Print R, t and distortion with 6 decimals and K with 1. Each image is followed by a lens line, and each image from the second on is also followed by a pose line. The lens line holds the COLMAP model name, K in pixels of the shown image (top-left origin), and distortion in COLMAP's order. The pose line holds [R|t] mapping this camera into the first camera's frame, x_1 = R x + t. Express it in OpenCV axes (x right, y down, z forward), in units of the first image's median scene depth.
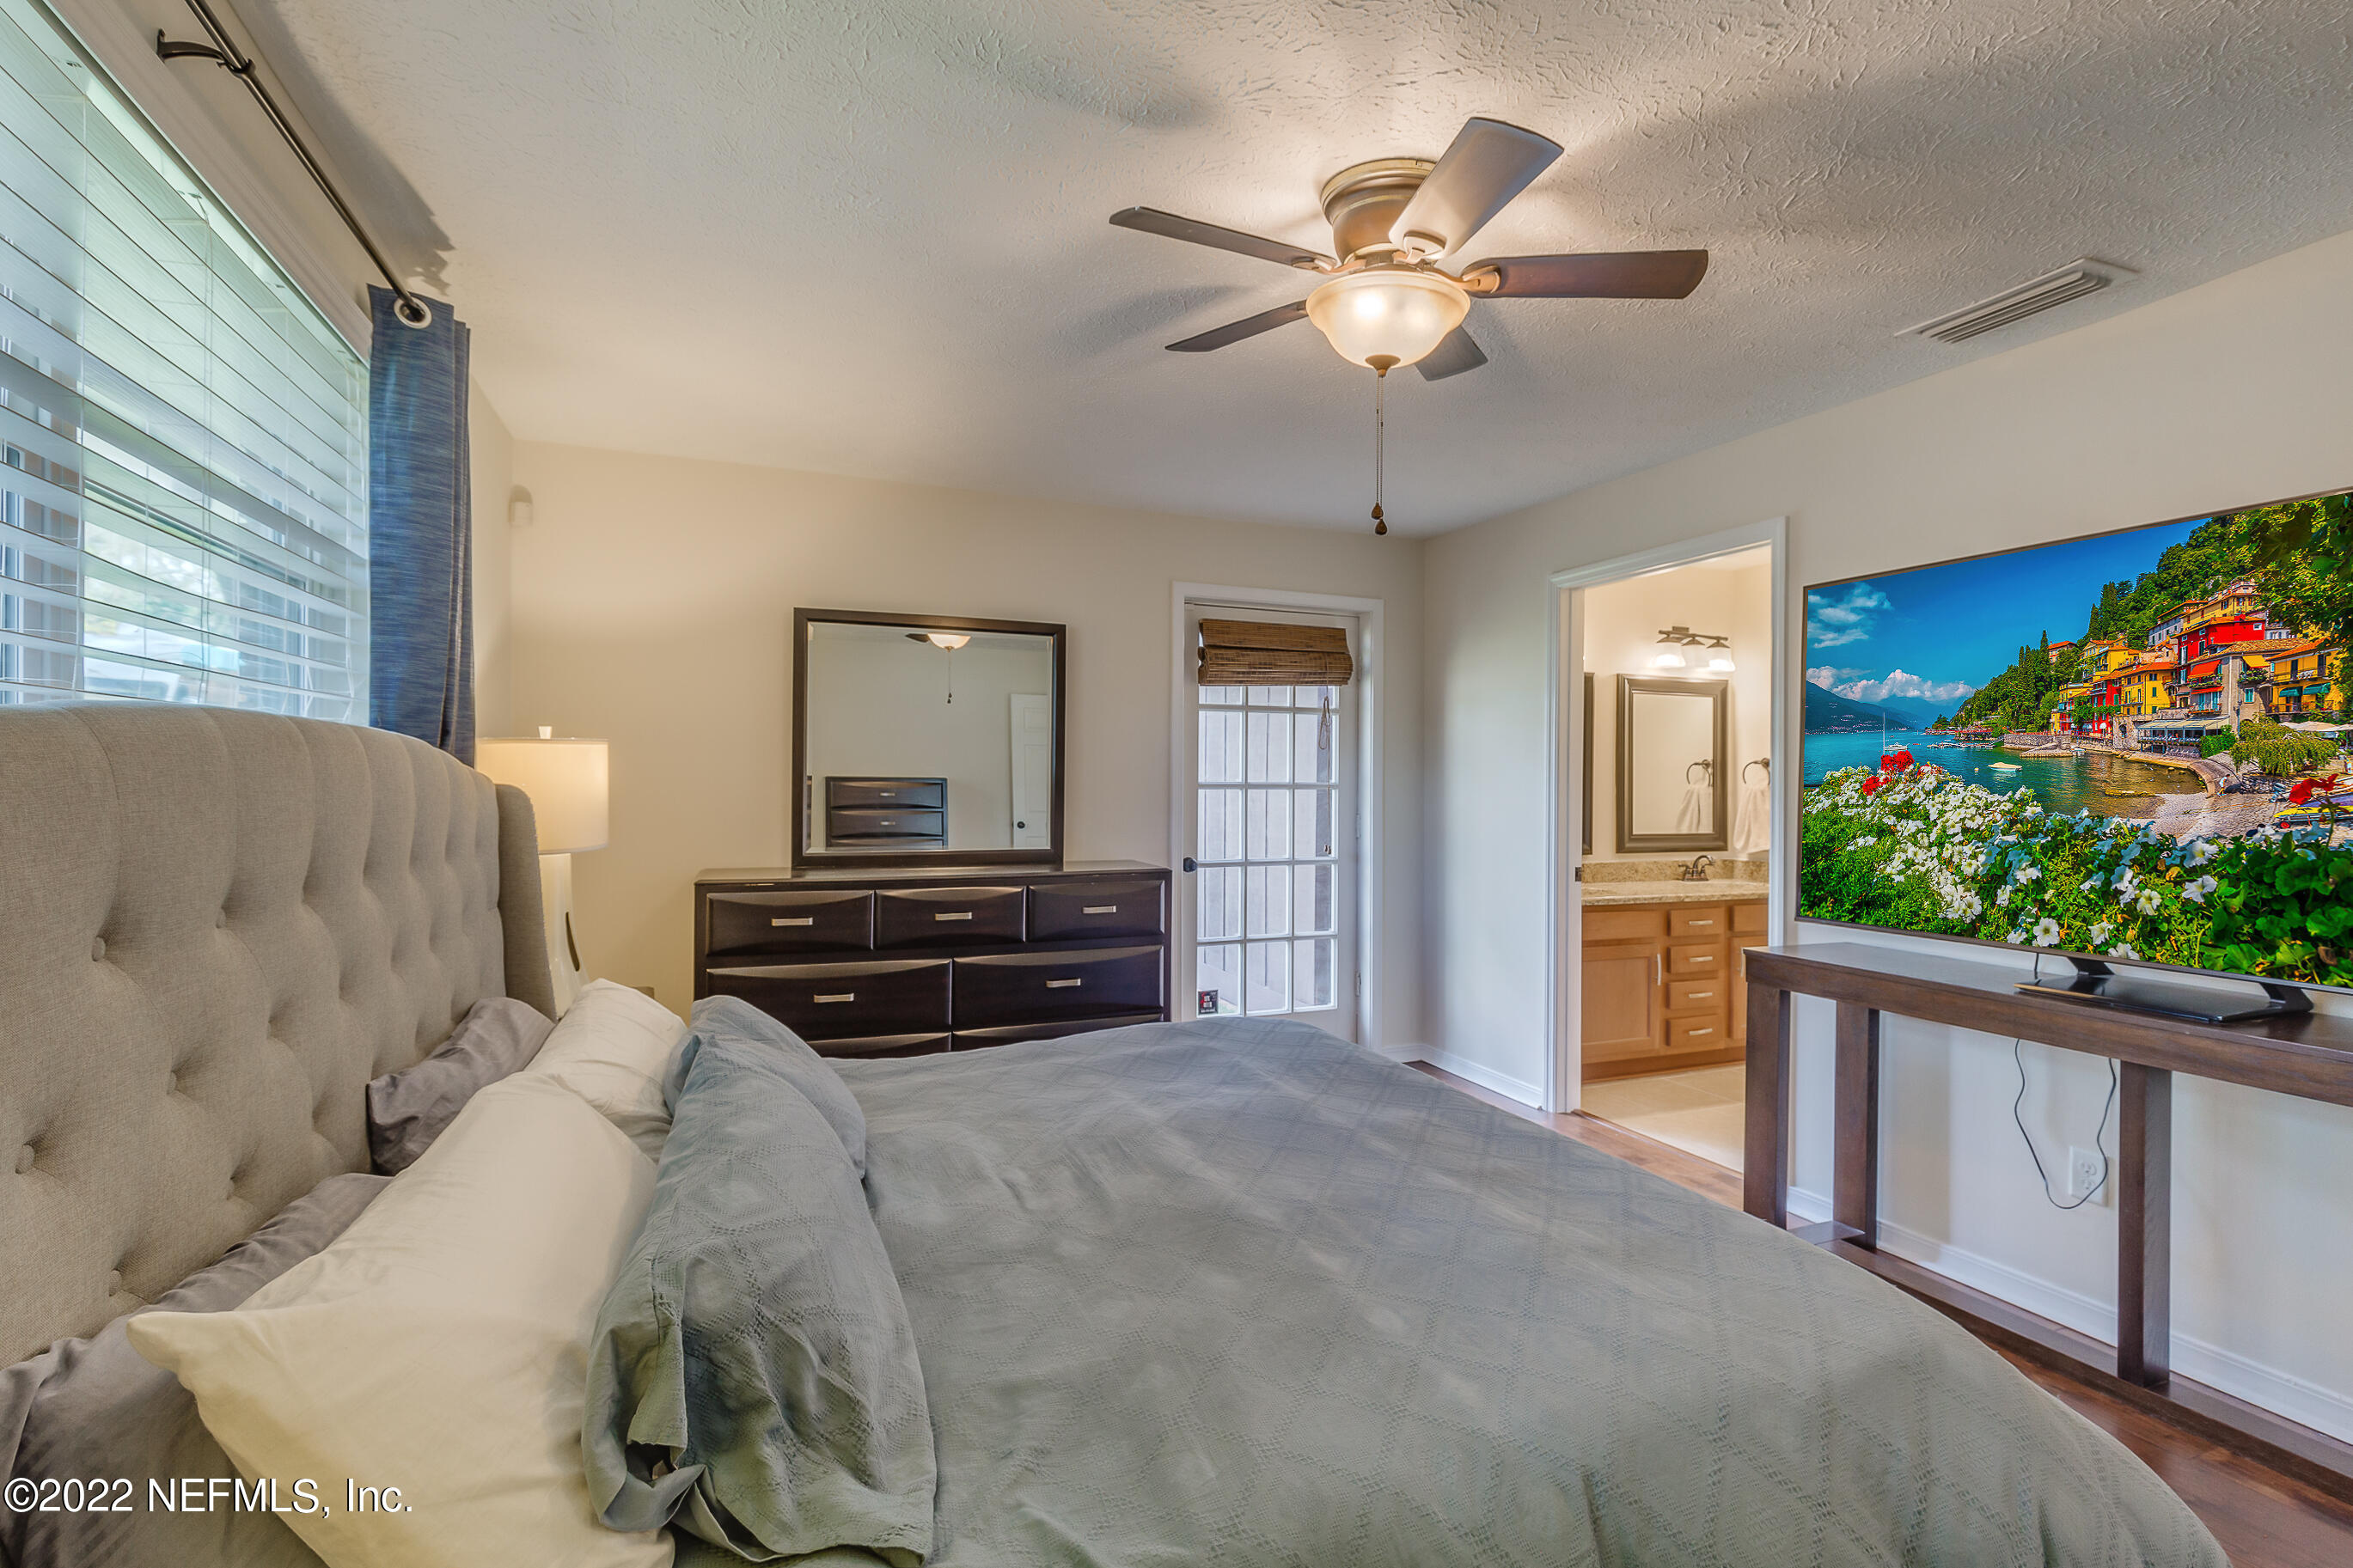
lens RADIAL K [[1073.2, 0, 1176.3], [0, 1073.2, 801.1], [0, 0, 1]] dist [0.000623, -0.000303]
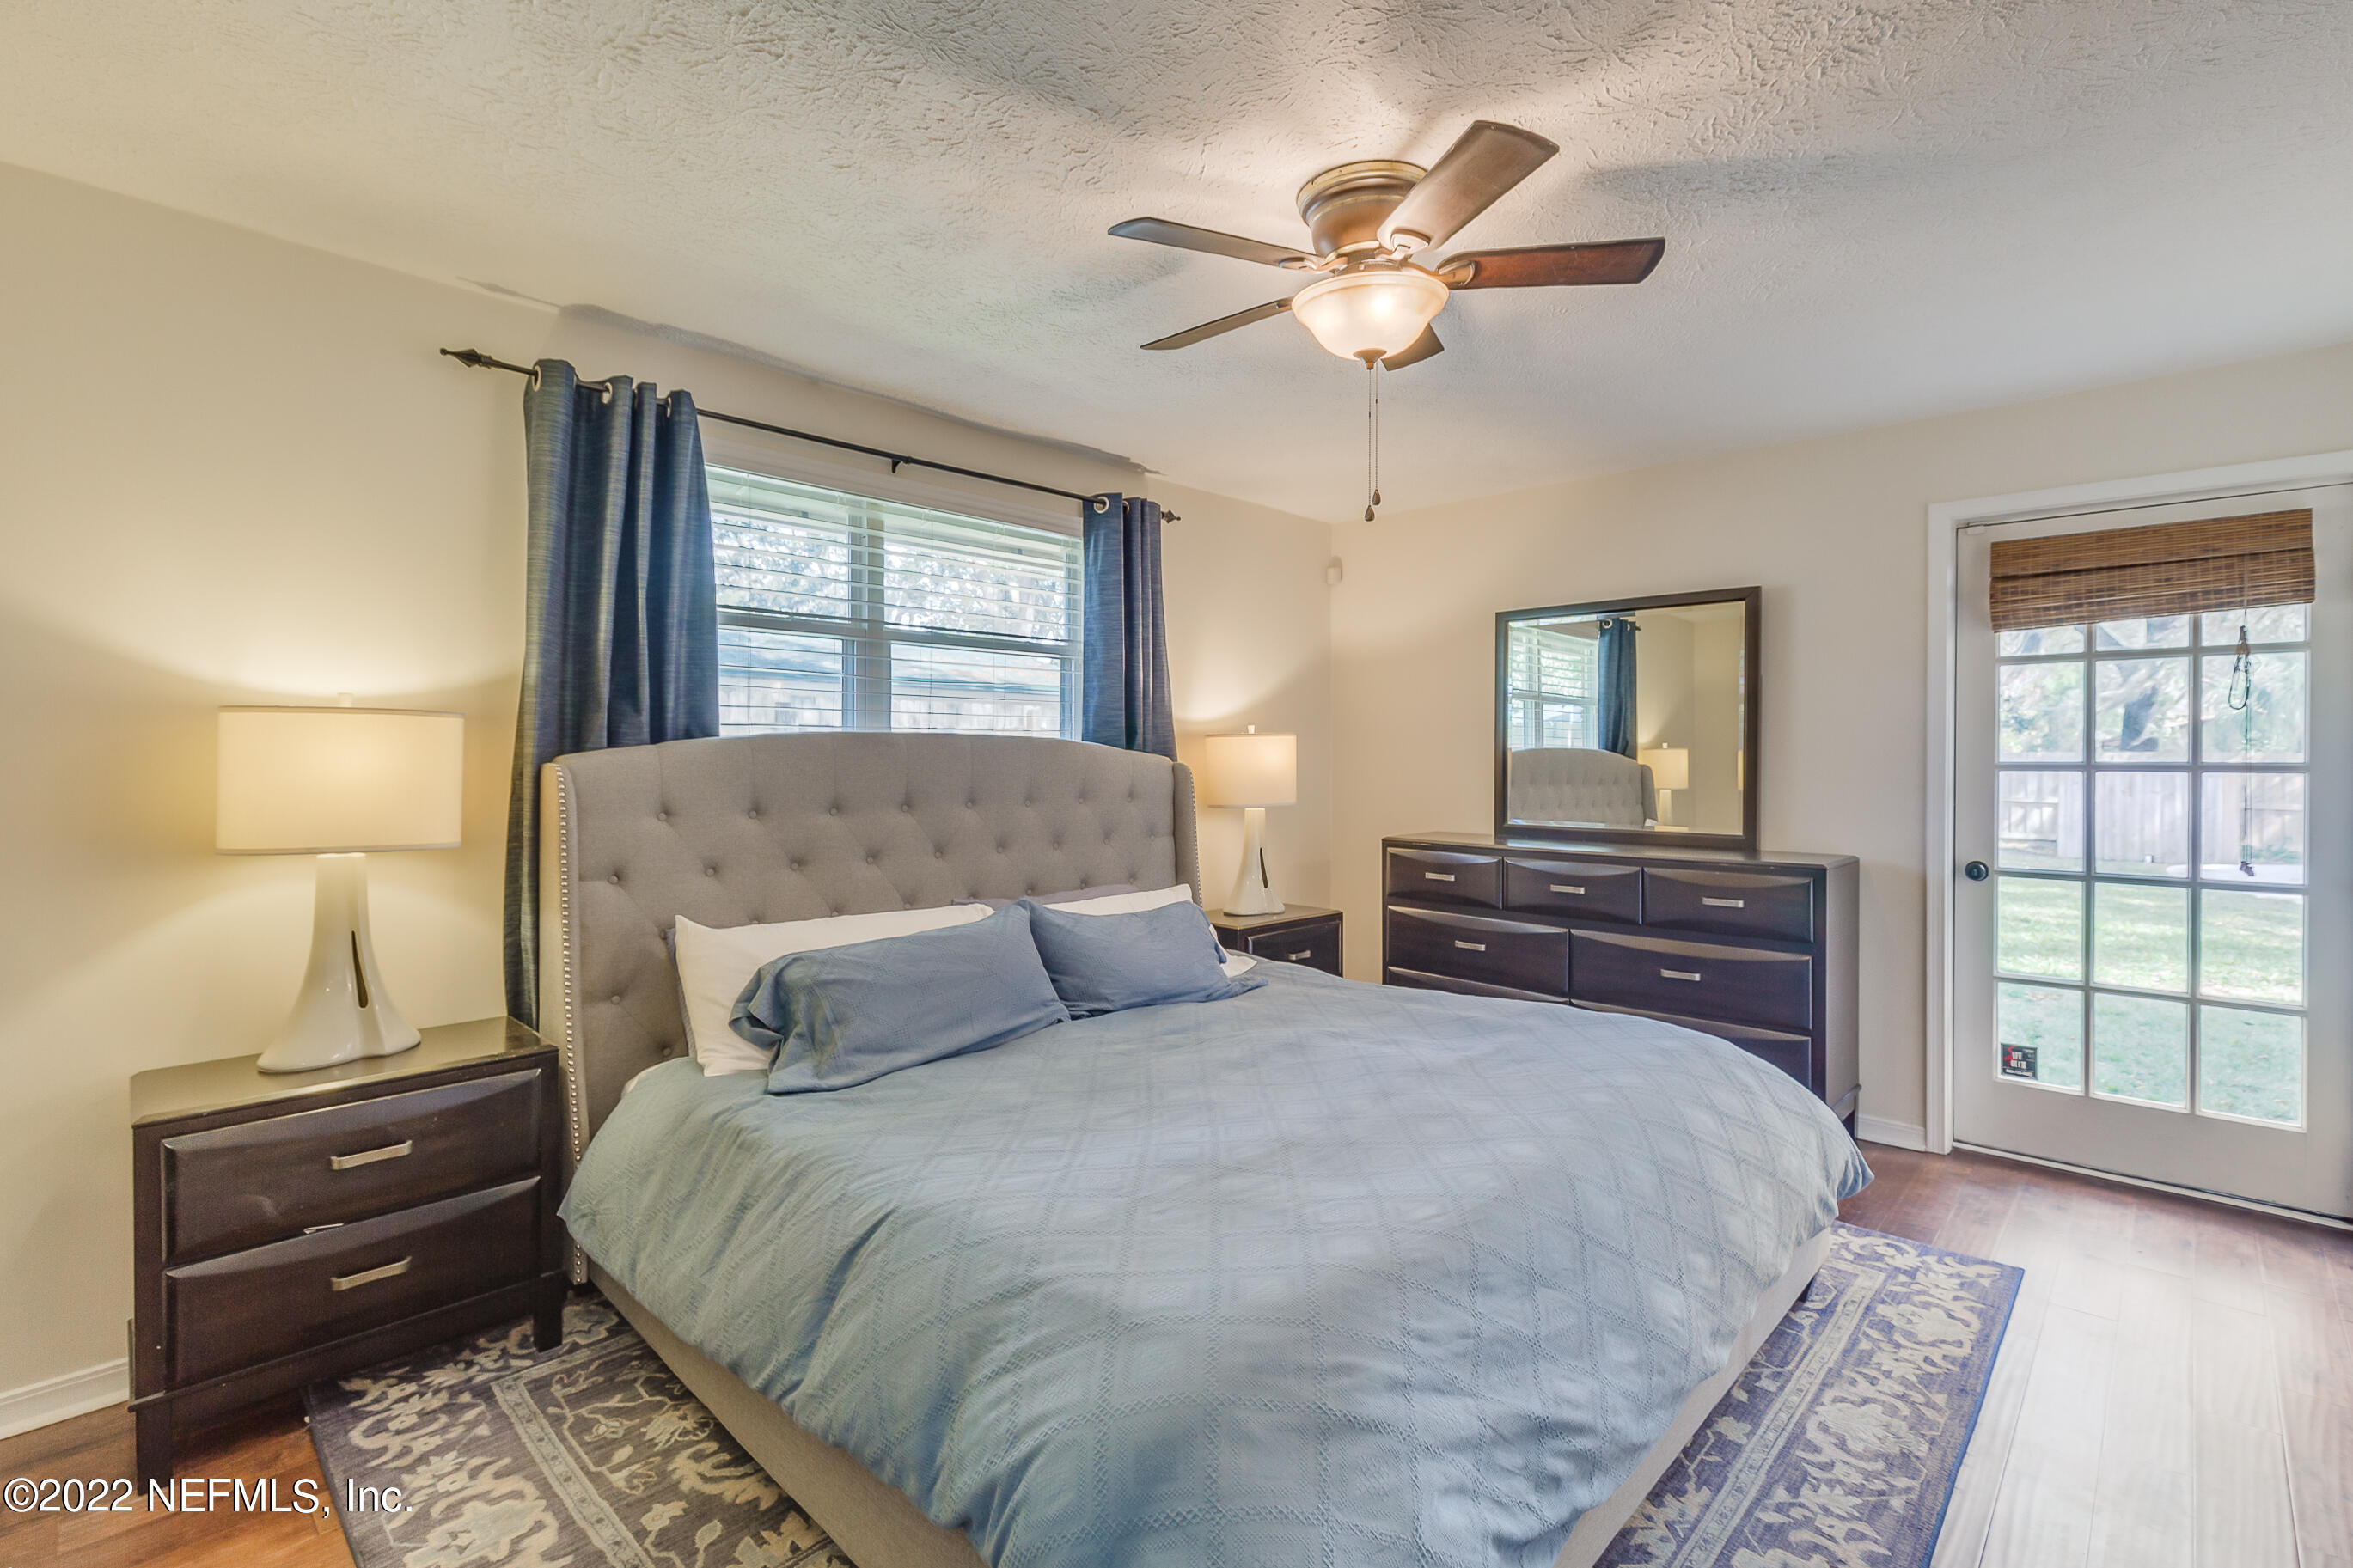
lens RADIAL K [[1073.2, 0, 1176.6], [0, 1073.2, 763.3], [0, 0, 1]] dist [0.000623, -0.000303]
pose [[0.413399, -0.000833, -0.910550, 0.482244], [-0.015013, 0.999857, -0.007731, -0.001464], [0.910426, 0.016866, 0.413327, 0.177414]]
